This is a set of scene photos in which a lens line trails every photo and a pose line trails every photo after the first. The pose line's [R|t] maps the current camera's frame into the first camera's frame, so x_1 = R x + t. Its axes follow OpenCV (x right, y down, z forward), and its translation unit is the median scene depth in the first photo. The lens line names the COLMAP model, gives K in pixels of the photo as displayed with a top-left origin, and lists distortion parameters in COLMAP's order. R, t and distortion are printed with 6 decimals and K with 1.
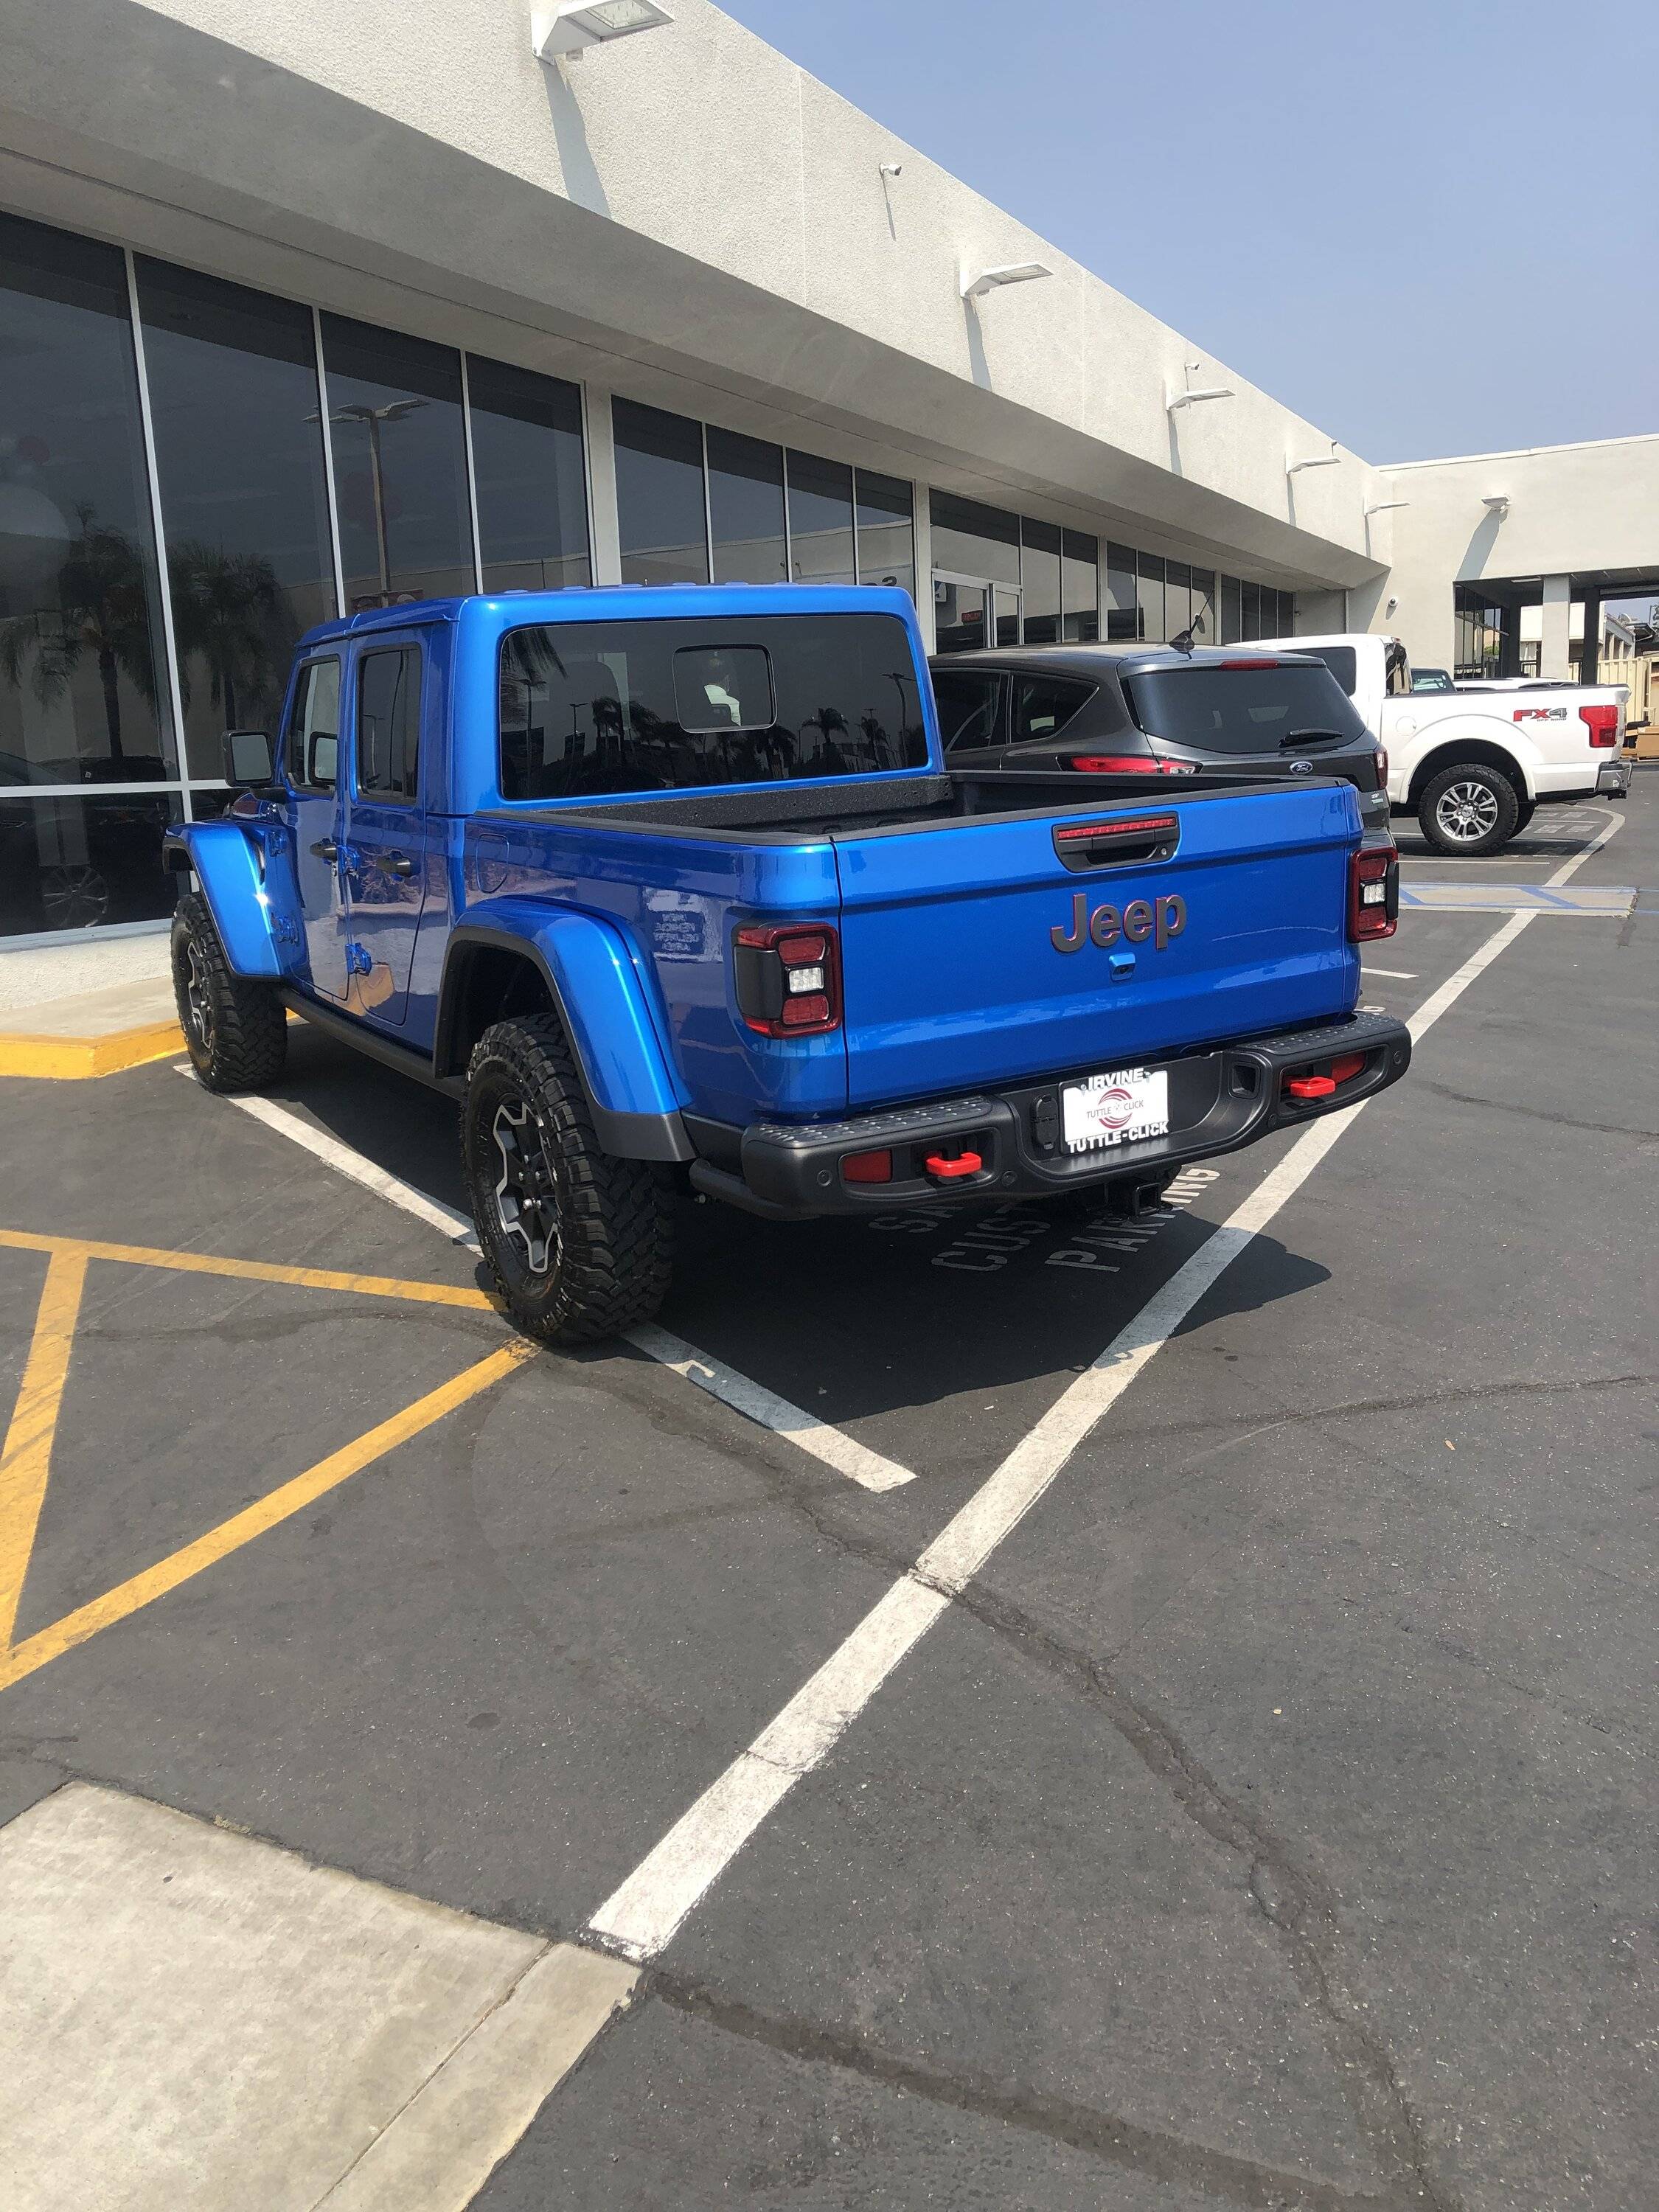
lens RADIAL K [[1799.0, 0, 829.5], [0, 1799.0, 1106.0], [0, 0, 1]] dist [0.016055, 0.004097]
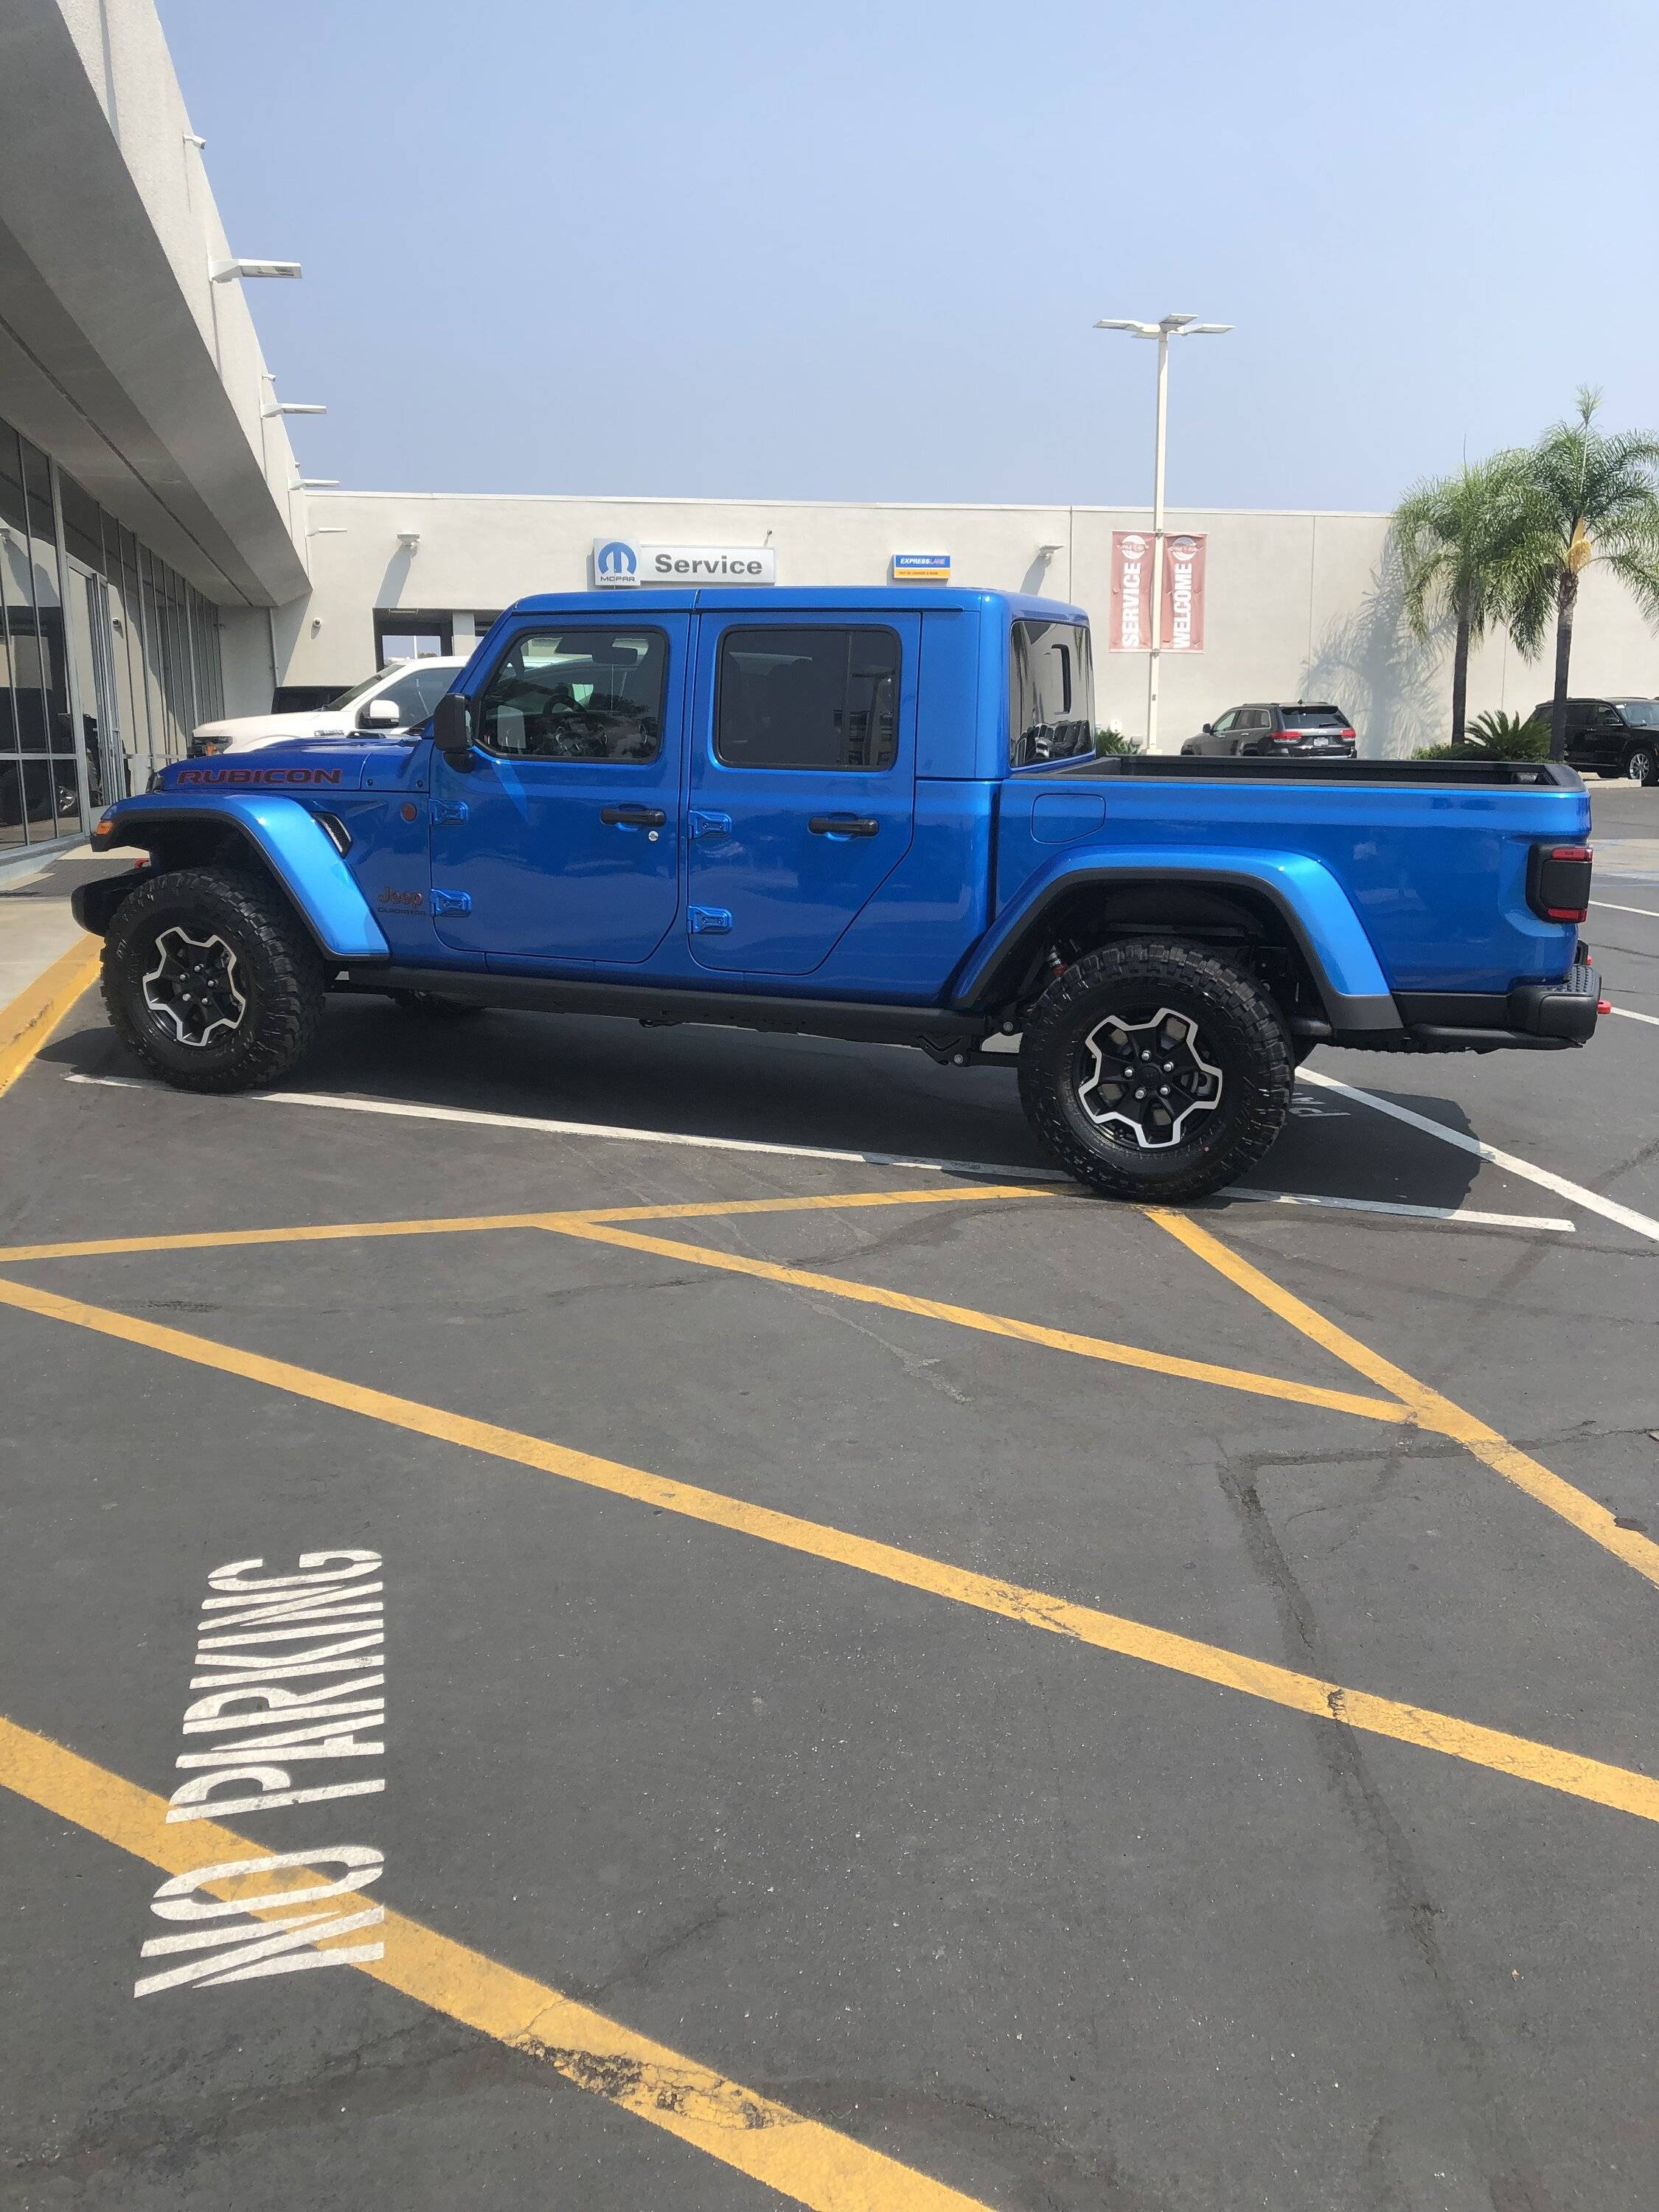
lens RADIAL K [[1799.0, 0, 829.5], [0, 1799.0, 1106.0], [0, 0, 1]] dist [0.016055, 0.004097]
pose [[0.775288, -0.092005, 0.624871, -1.148908], [0.099385, 0.994779, 0.023161, 0.014010], [-0.623739, 0.044146, 0.780385, 0.186090]]
